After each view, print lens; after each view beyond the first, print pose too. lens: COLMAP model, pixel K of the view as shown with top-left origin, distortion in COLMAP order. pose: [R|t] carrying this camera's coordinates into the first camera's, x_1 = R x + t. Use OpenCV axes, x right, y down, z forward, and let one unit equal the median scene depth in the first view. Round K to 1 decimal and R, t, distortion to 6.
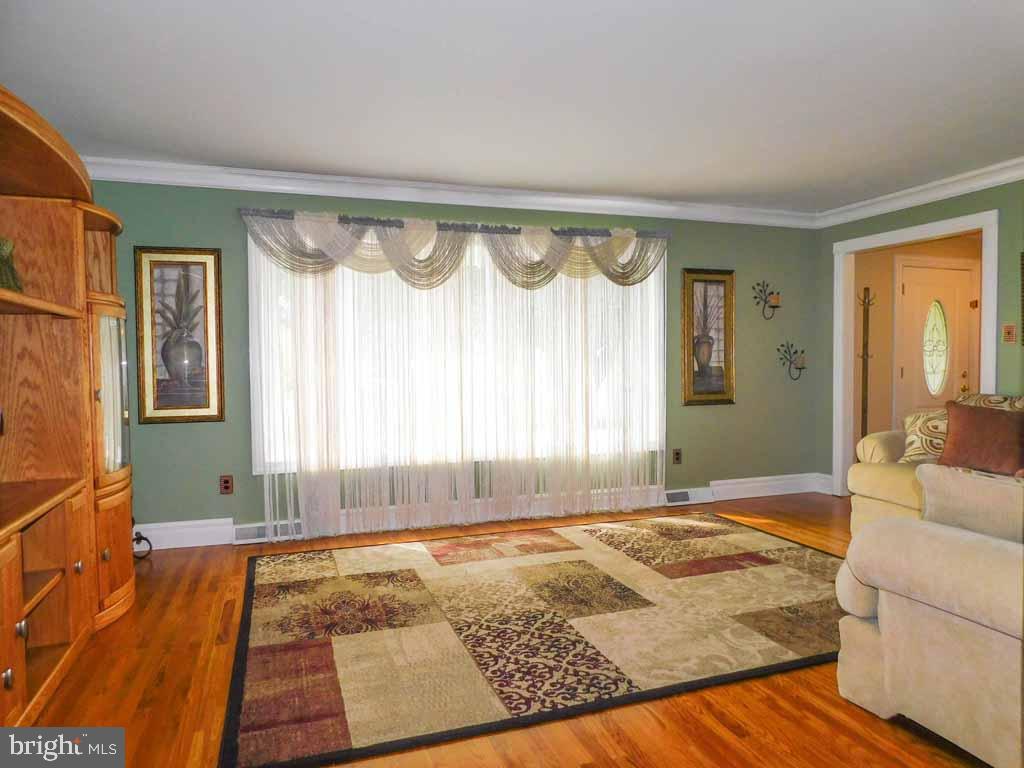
lens RADIAL K [[679.0, 0, 513.9], [0, 679.0, 384.2], [0, 0, 1]] dist [-0.062980, 0.049919]
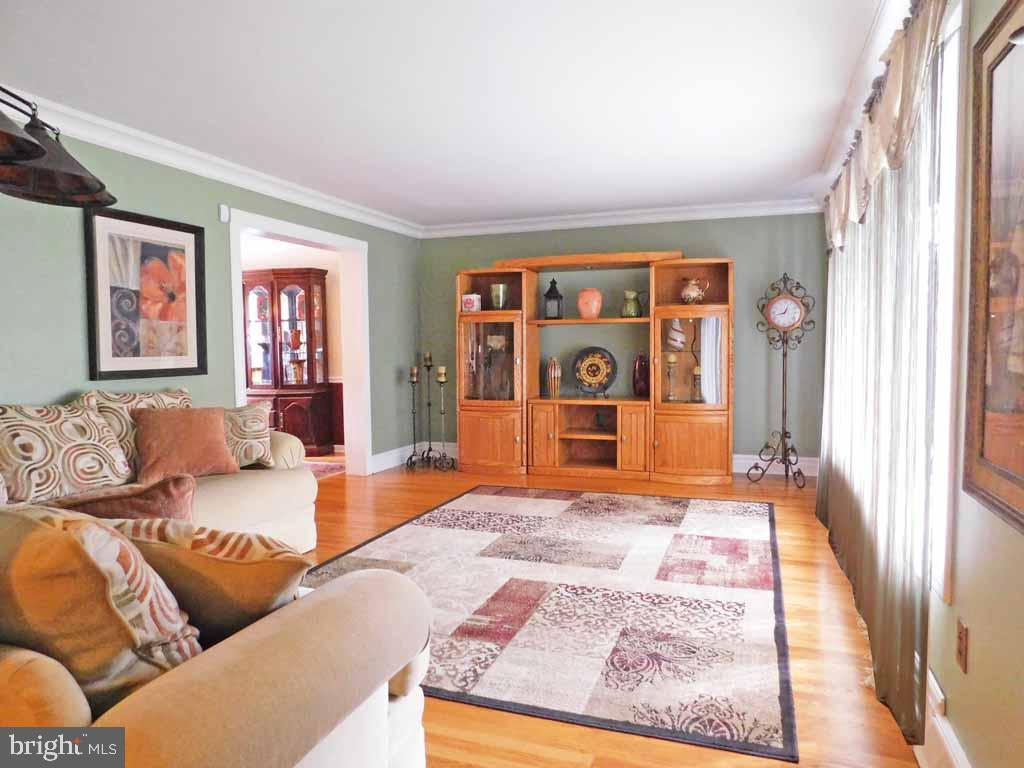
lens RADIAL K [[679.0, 0, 519.8], [0, 679.0, 387.4], [0, 0, 1]] dist [-0.062980, 0.049919]
pose [[-0.626127, 0.064888, -0.777016, 1.079002], [-0.010510, 0.995738, 0.091622, -0.077563], [0.779650, 0.065533, -0.622777, 1.798365]]
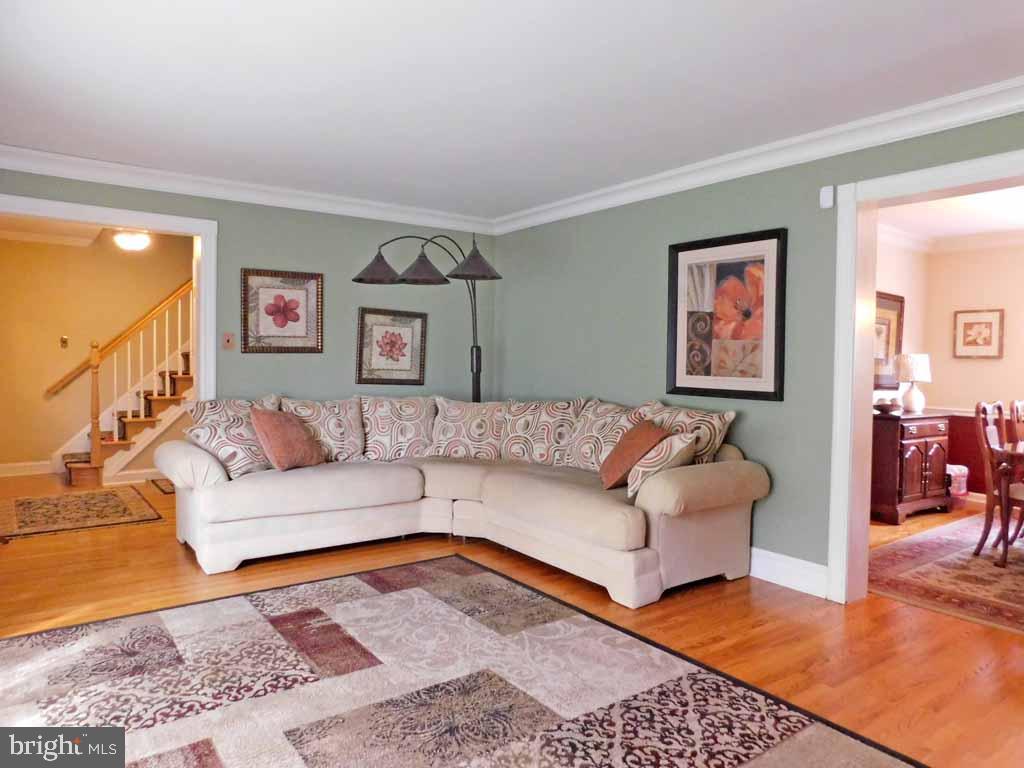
lens RADIAL K [[679.0, 0, 510.6], [0, 679.0, 380.6], [0, 0, 1]] dist [-0.062980, 0.049919]
pose [[-0.289364, -0.025485, 0.956880, -0.588572], [0.022161, 0.999199, 0.033314, -0.055990], [-0.956962, 0.030845, -0.288568, 1.211350]]
